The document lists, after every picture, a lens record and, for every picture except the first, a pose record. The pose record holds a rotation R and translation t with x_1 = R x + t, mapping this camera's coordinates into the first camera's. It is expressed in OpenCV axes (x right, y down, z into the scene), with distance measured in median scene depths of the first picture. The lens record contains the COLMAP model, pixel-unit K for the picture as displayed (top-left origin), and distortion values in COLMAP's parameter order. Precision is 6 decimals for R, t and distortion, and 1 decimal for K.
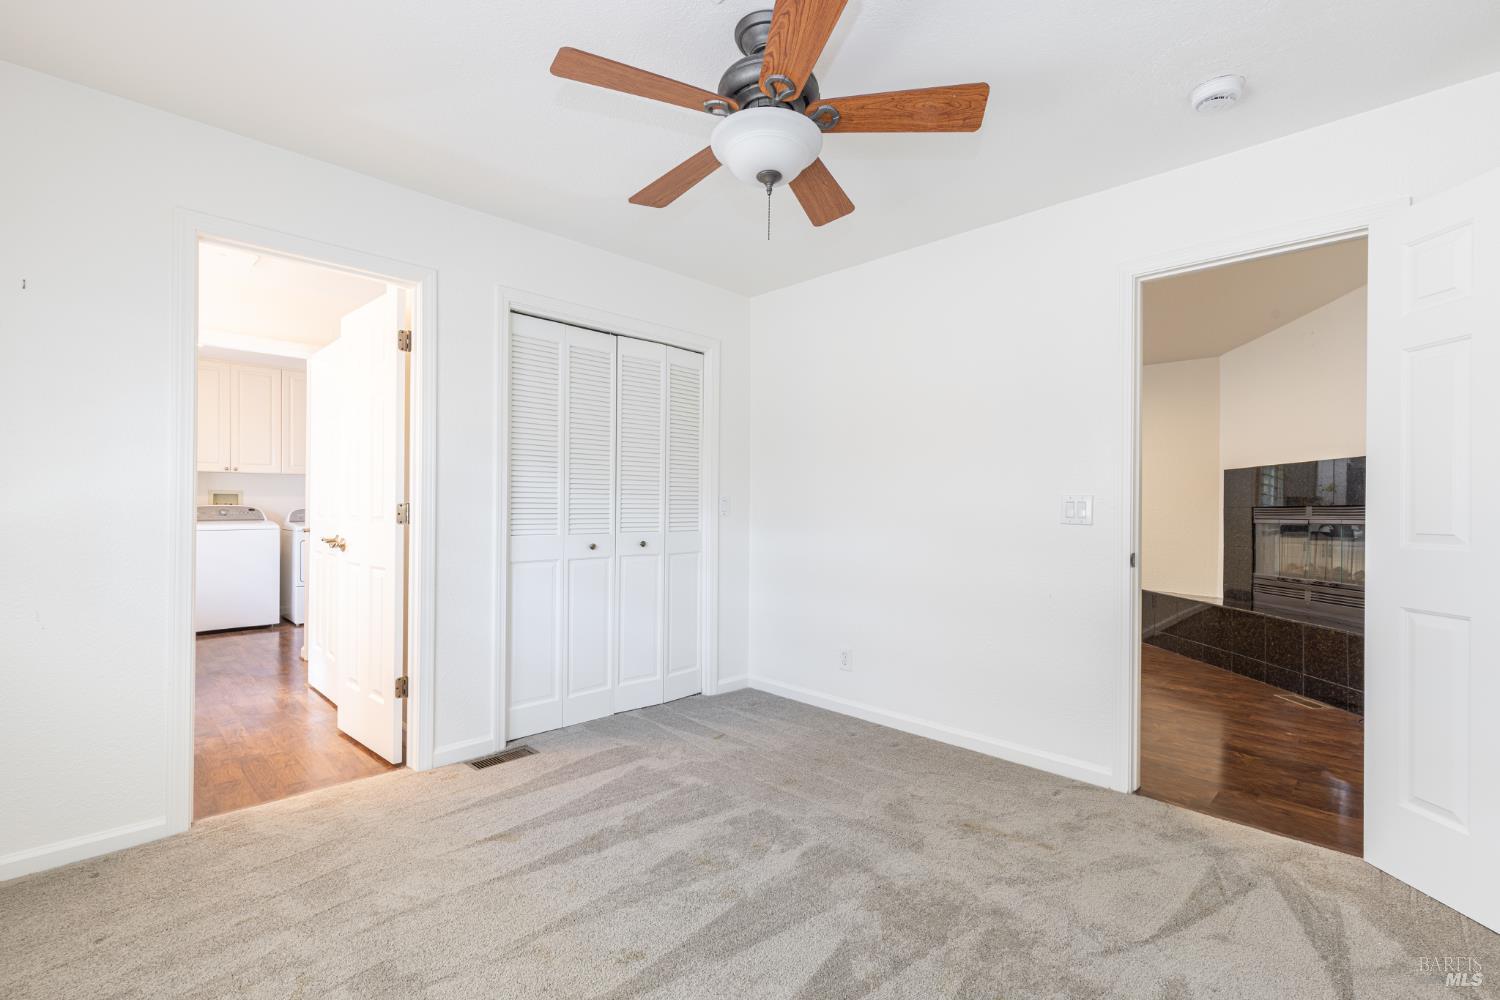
lens RADIAL K [[684.9, 0, 750.0], [0, 684.9, 500.0], [0, 0, 1]] dist [0.003502, 0.000501]
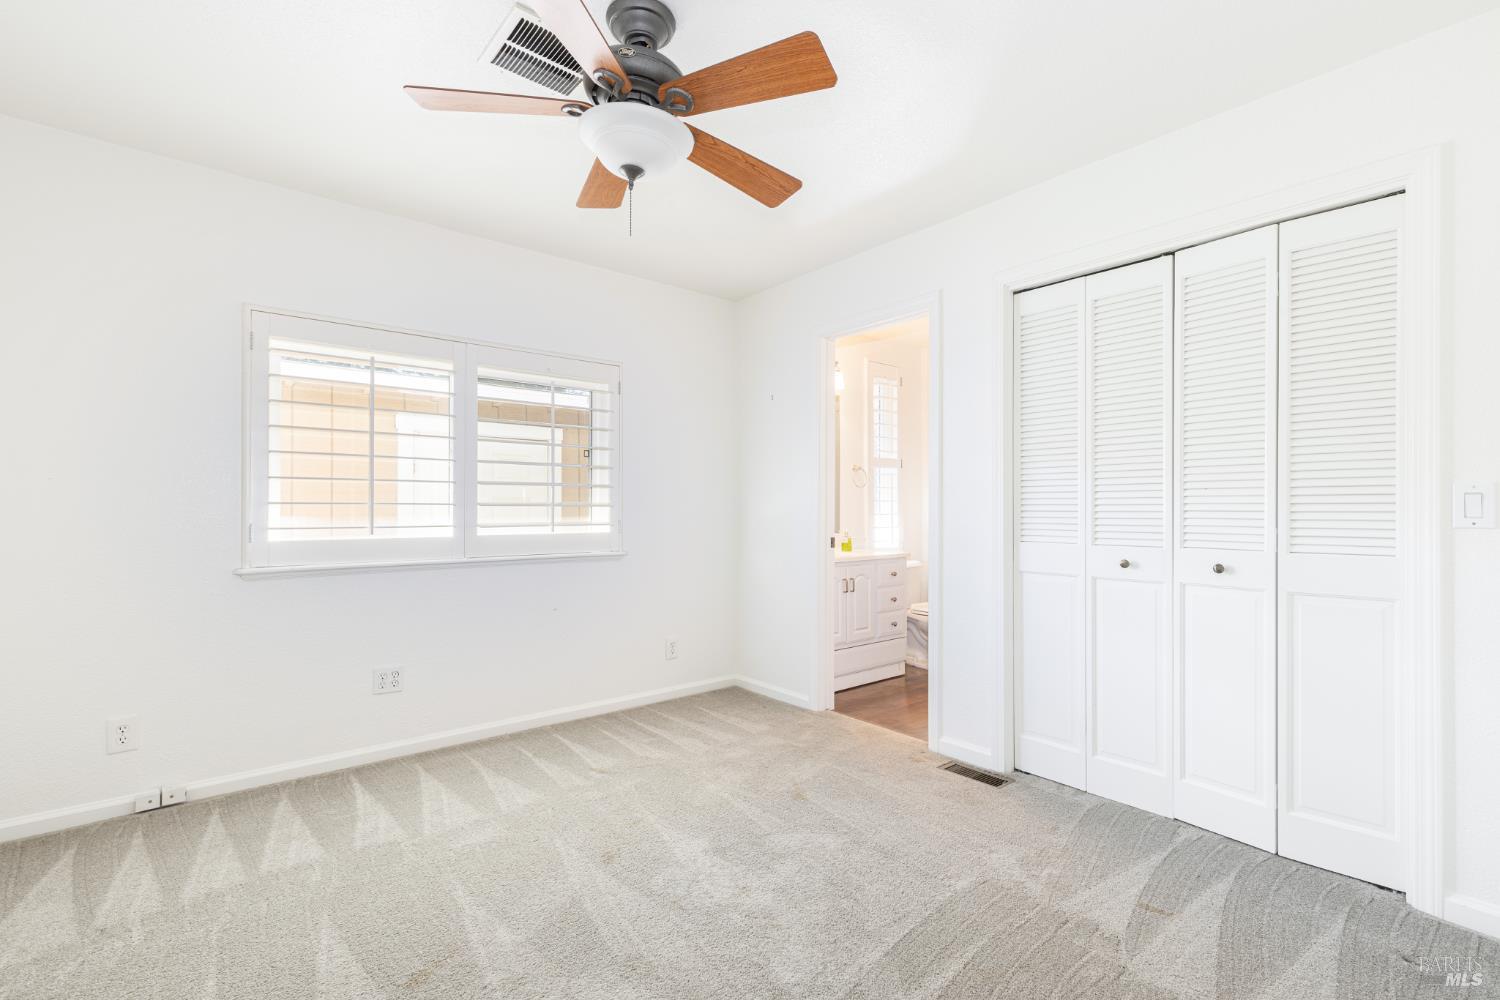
lens RADIAL K [[684.9, 0, 750.0], [0, 684.9, 500.0], [0, 0, 1]] dist [0.003502, 0.000501]
pose [[-0.106510, -0.020785, -0.994094, 0.497307], [0.002908, 0.999771, -0.021215, 0.013886], [0.994307, -0.005151, -0.106425, 0.637621]]
